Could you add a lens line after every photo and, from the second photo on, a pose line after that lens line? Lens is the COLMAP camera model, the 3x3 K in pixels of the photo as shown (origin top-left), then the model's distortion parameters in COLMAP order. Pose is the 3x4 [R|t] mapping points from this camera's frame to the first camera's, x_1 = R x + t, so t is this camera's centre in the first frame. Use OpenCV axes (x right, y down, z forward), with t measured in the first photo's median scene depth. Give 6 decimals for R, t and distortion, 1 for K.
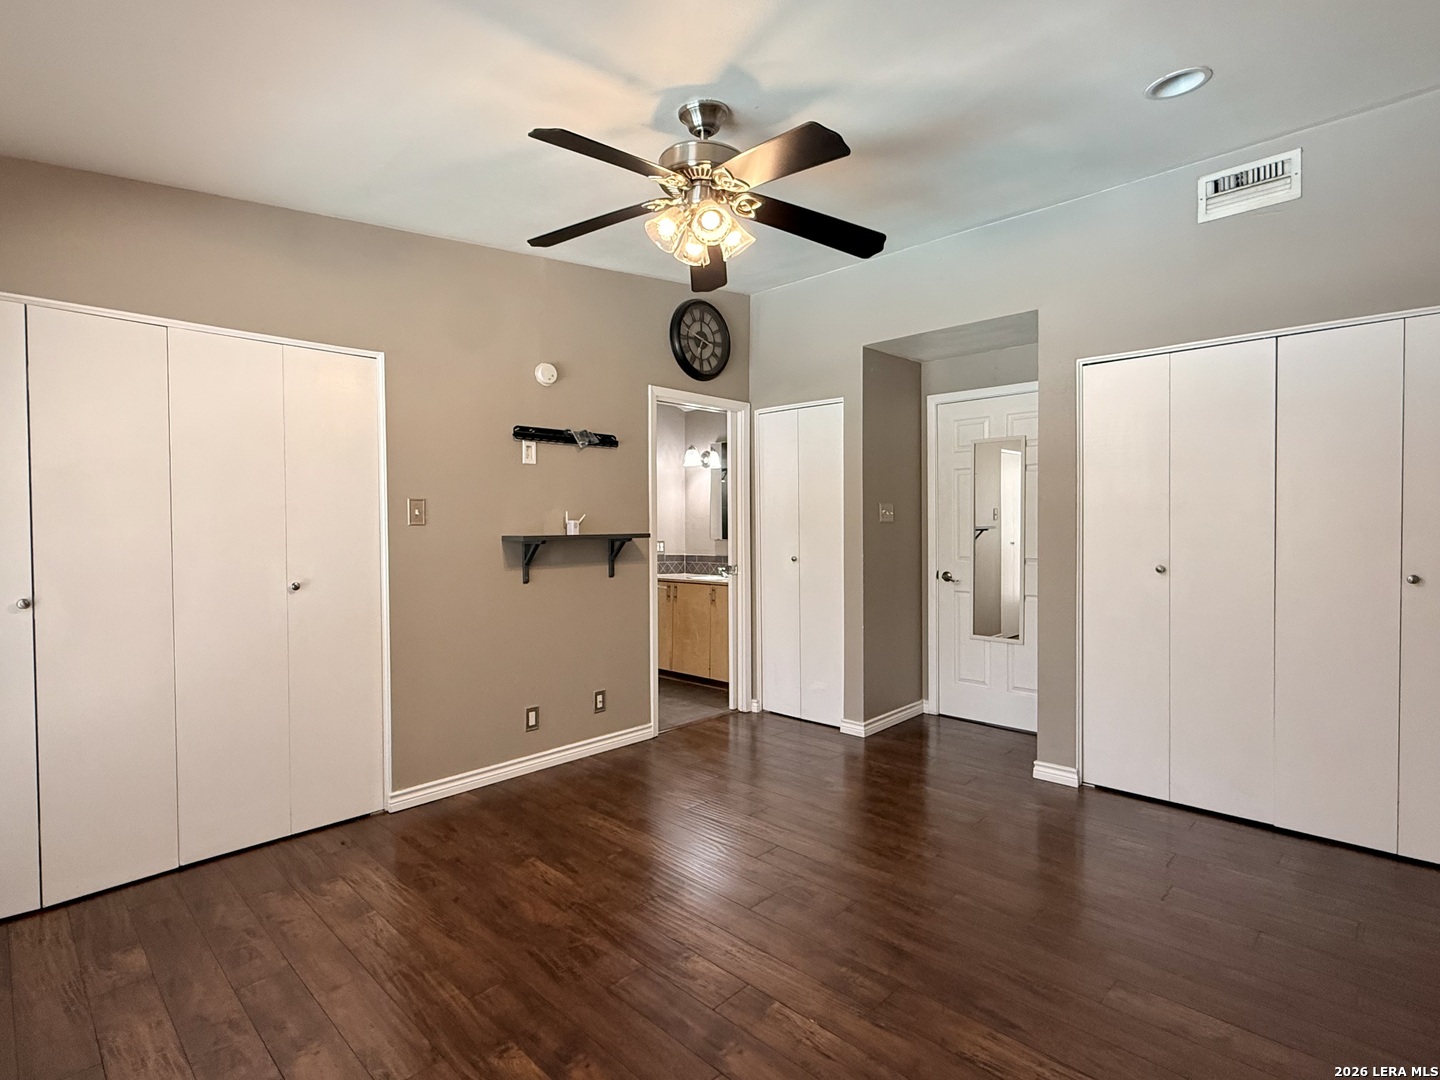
lens RADIAL K [[729.7, 0, 720.0], [0, 729.7, 540.0], [0, 0, 1]] dist [0.000103, 0.000122]
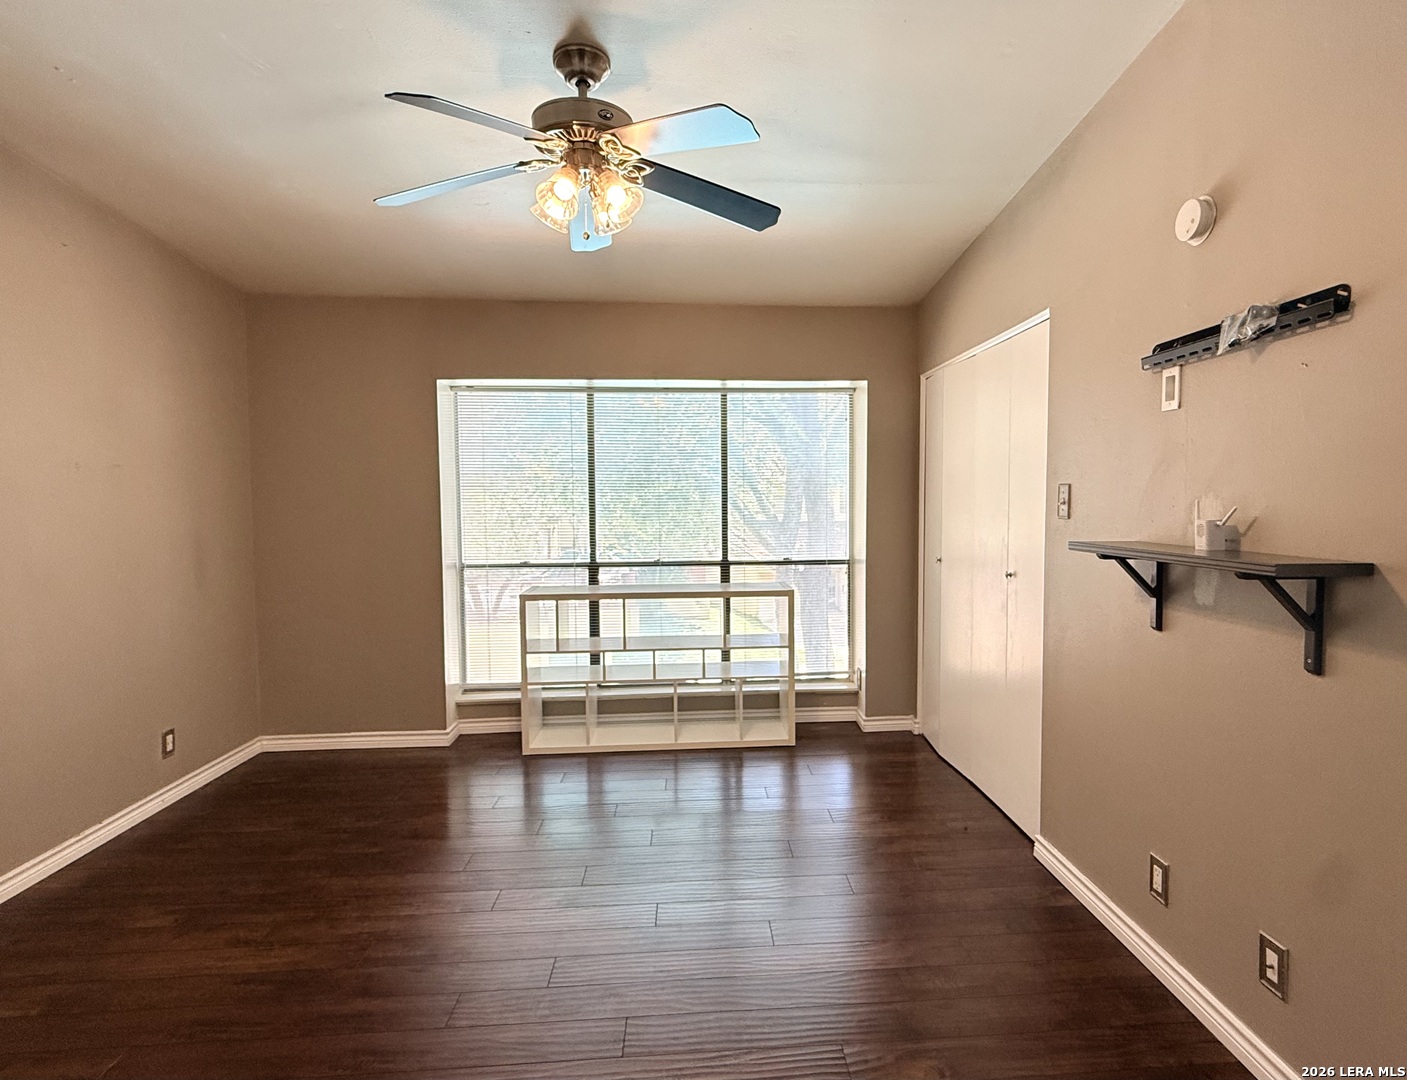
lens RADIAL K [[763.3, 0, 734.4], [0, 763.3, 542.1], [0, 0, 1]] dist [-0.001148, -0.000568]
pose [[-0.655556, 0.052940, -0.753288, 0.371230], [-0.004709, 0.997234, 0.074183, -0.048169], [0.755132, 0.052178, -0.653493, 1.133198]]
